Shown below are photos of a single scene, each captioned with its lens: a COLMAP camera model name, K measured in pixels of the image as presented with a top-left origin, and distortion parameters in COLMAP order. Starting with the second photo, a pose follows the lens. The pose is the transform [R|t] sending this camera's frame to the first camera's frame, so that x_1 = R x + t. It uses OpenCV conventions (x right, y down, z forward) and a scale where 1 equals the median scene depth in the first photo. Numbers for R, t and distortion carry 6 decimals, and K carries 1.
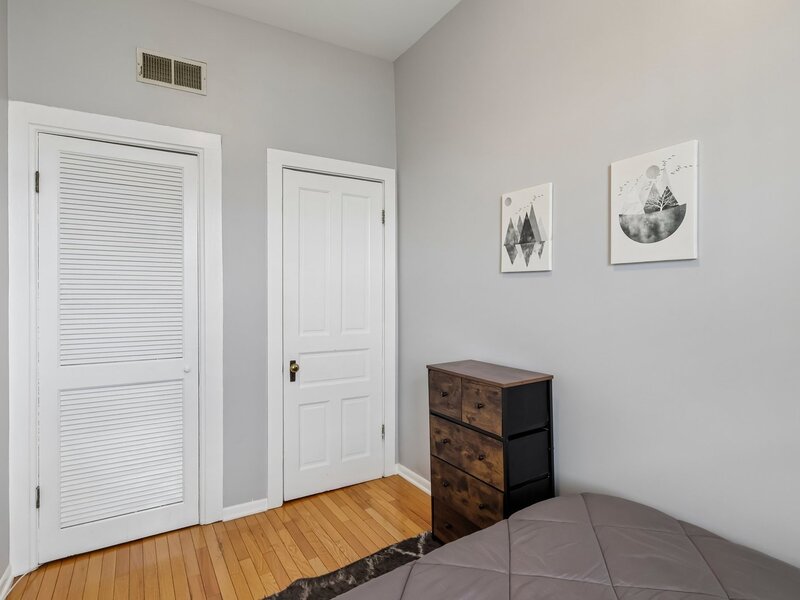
lens RADIAL K [[422.1, 0, 400.0], [0, 422.1, 299.5], [0, 0, 1]] dist [-0.003780, -0.000045]
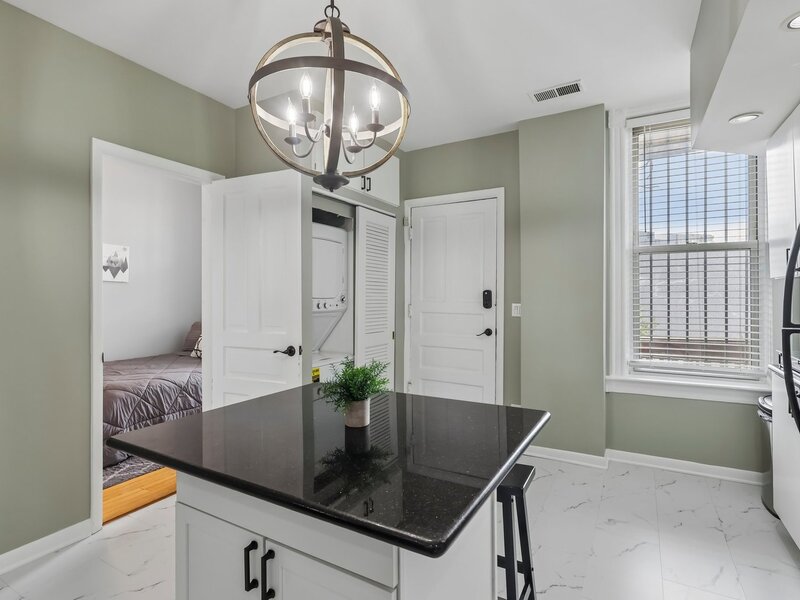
lens RADIAL K [[422.1, 0, 399.2], [0, 422.1, 295.9], [0, 0, 1]] dist [-0.003780, -0.000045]
pose [[-0.477454, 0.007276, 0.878626, -2.373275], [0.006971, 0.999966, -0.004492, 0.030059], [-0.878629, 0.003980, -0.477489, 0.749784]]
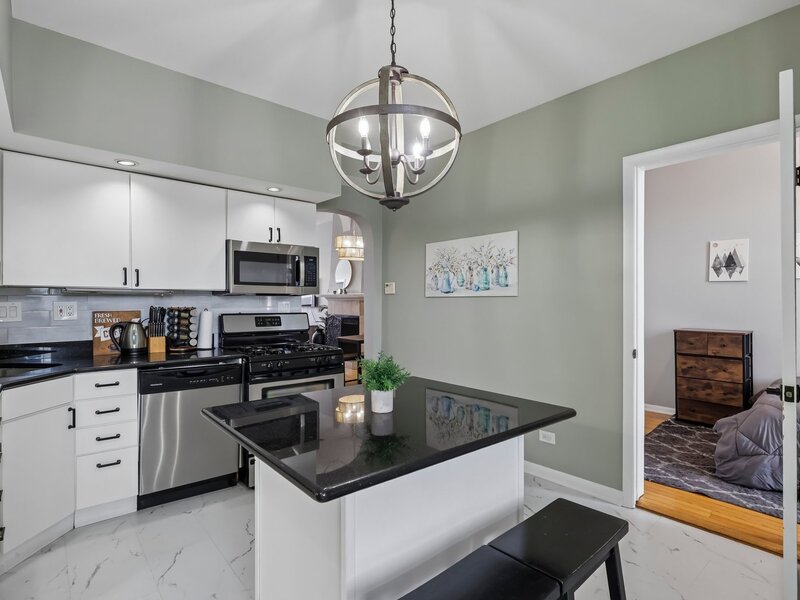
lens RADIAL K [[422.1, 0, 400.4], [0, 422.1, 302.1], [0, 0, 1]] dist [-0.003780, -0.000045]
pose [[0.989107, 0.003617, 0.147155, -1.569012], [-0.003765, 0.999993, 0.000731, 0.037855], [-0.147151, -0.001277, 0.989113, -0.760858]]
